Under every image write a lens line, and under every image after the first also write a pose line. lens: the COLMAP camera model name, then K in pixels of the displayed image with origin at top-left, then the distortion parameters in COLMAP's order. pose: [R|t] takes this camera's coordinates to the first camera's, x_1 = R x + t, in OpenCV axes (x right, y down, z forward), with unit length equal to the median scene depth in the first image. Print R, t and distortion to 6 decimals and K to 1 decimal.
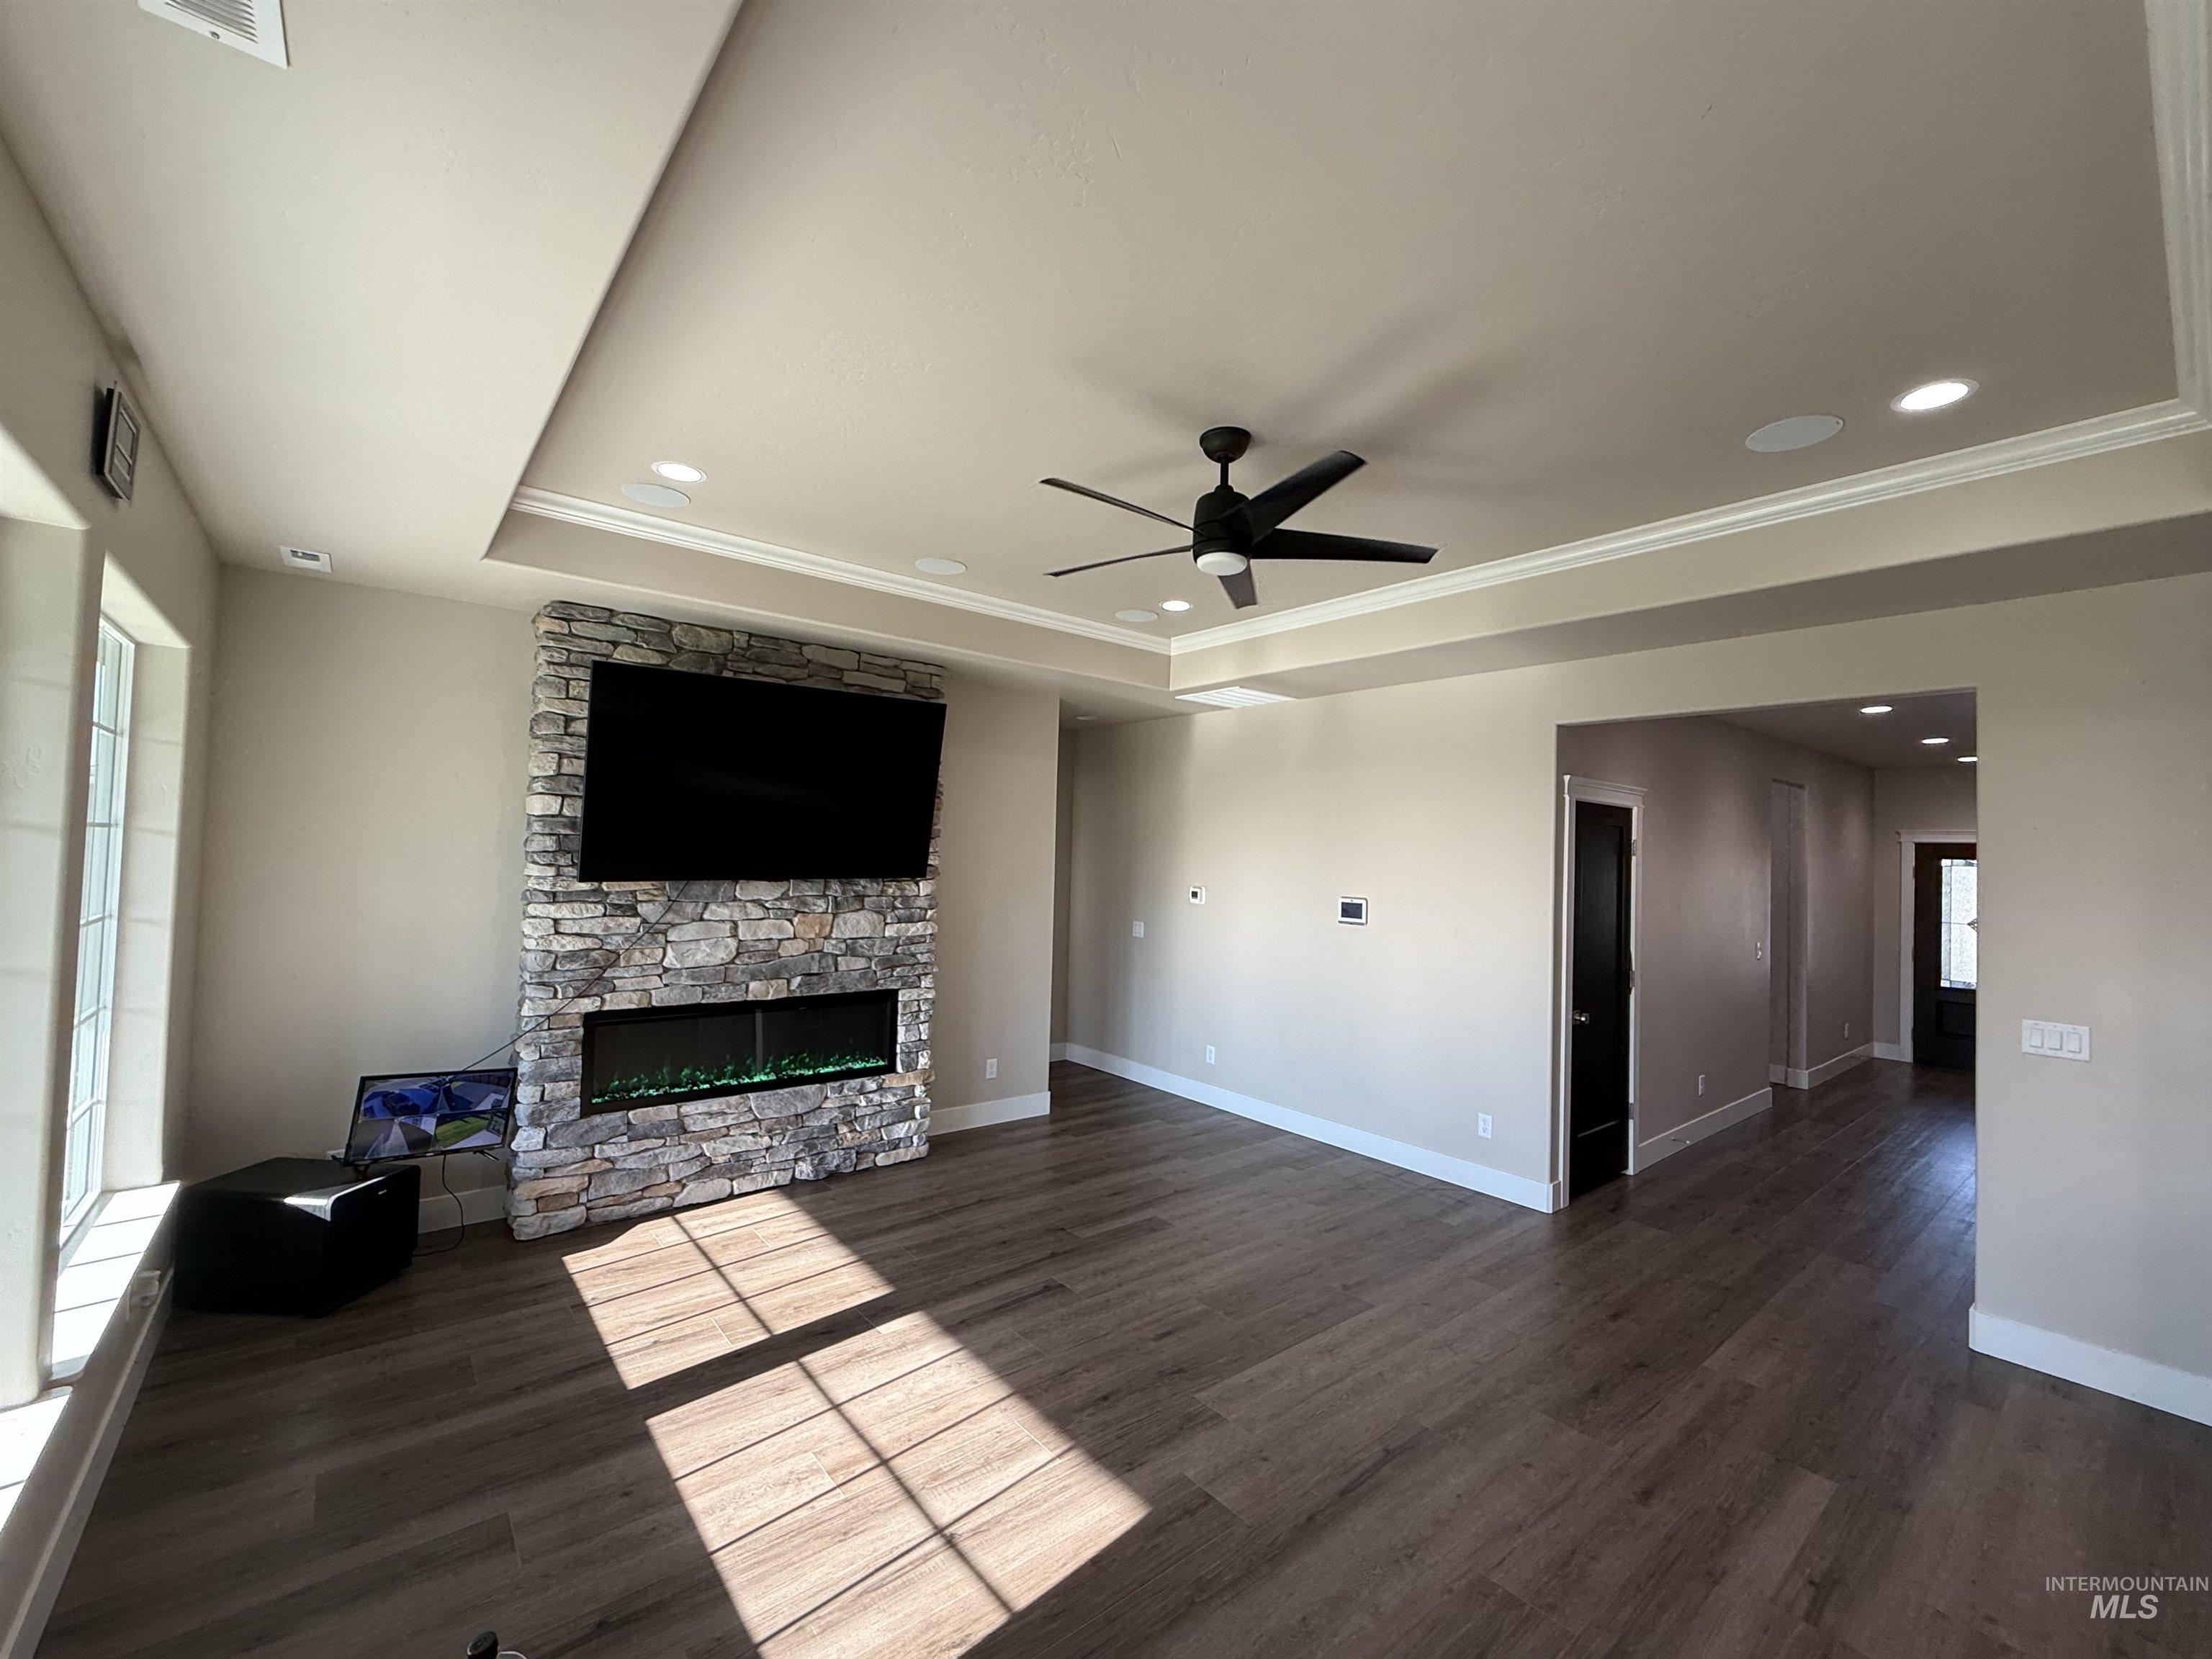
lens RADIAL K [[885.9, 0, 1103.5], [0, 885.9, 831.8], [0, 0, 1]] dist [-0.000697, 0.000851]
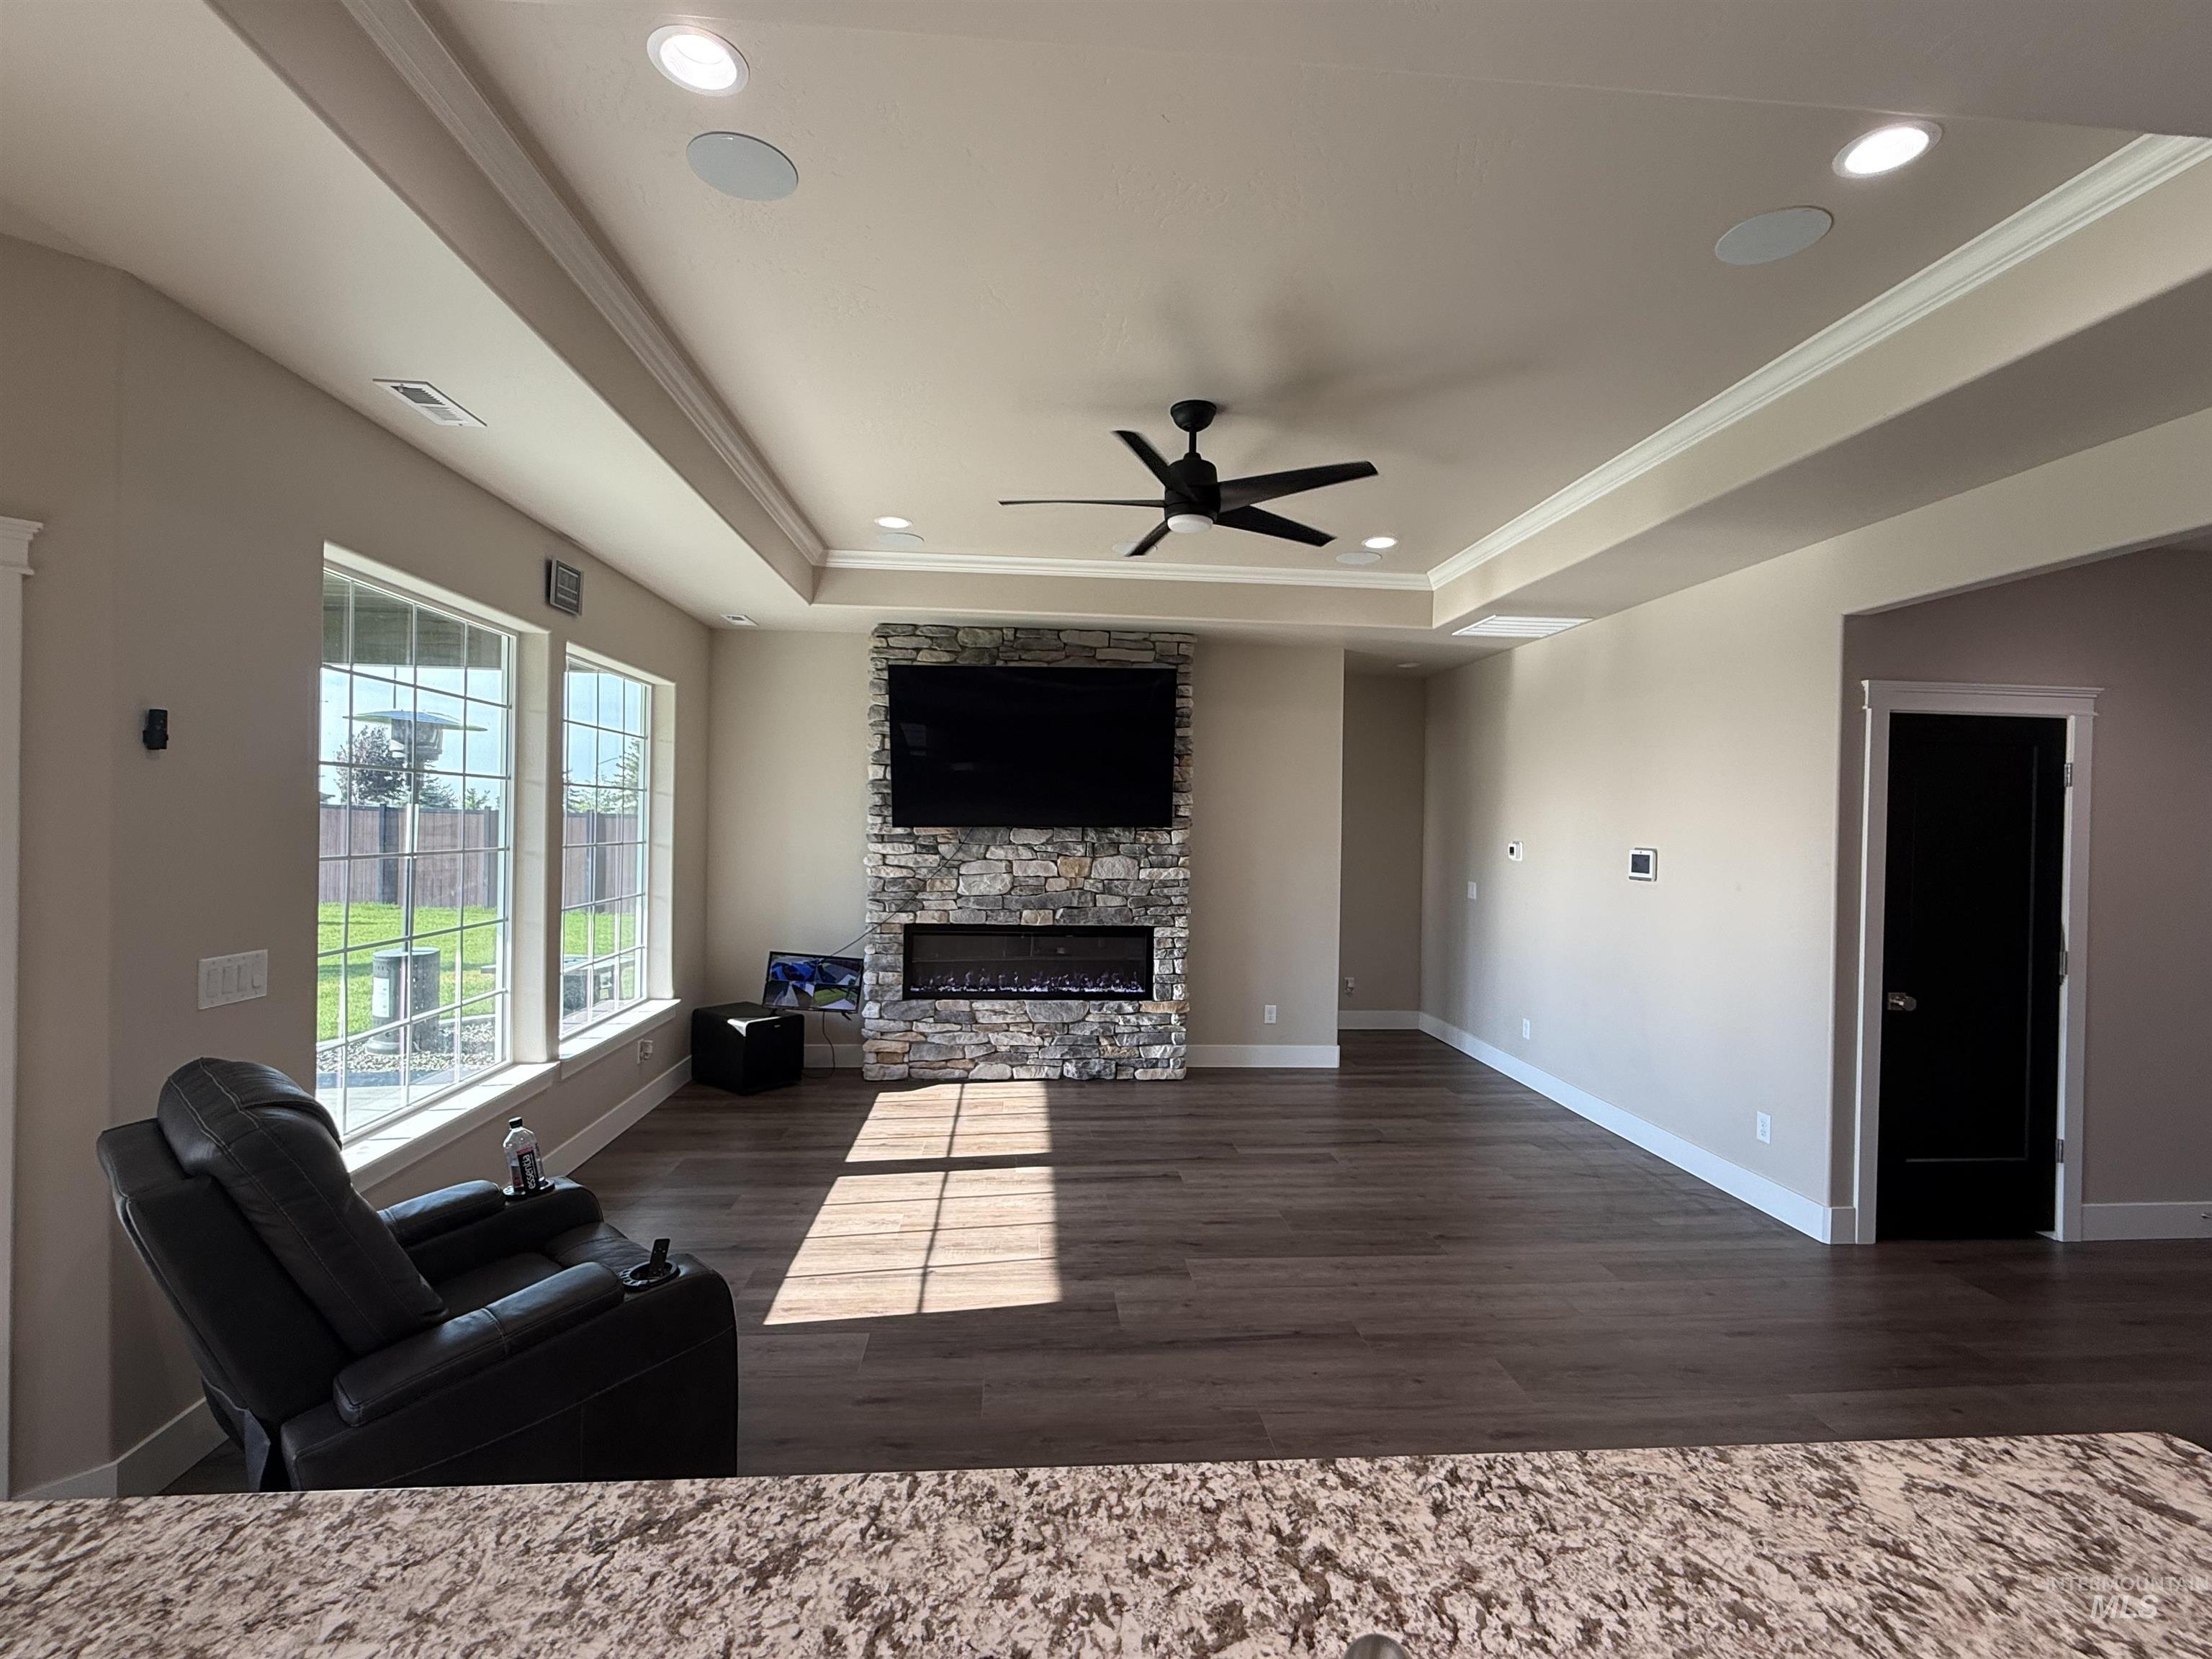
lens RADIAL K [[954.0, 0, 1115.4], [0, 954.0, 827.2], [0, 0, 1]] dist [0.003231, -0.000657]
pose [[0.835857, -0.010163, -0.548854, 0.463591], [0.020997, 0.999689, 0.013465, 0.040072], [0.548546, -0.022779, 0.835810, -0.042992]]
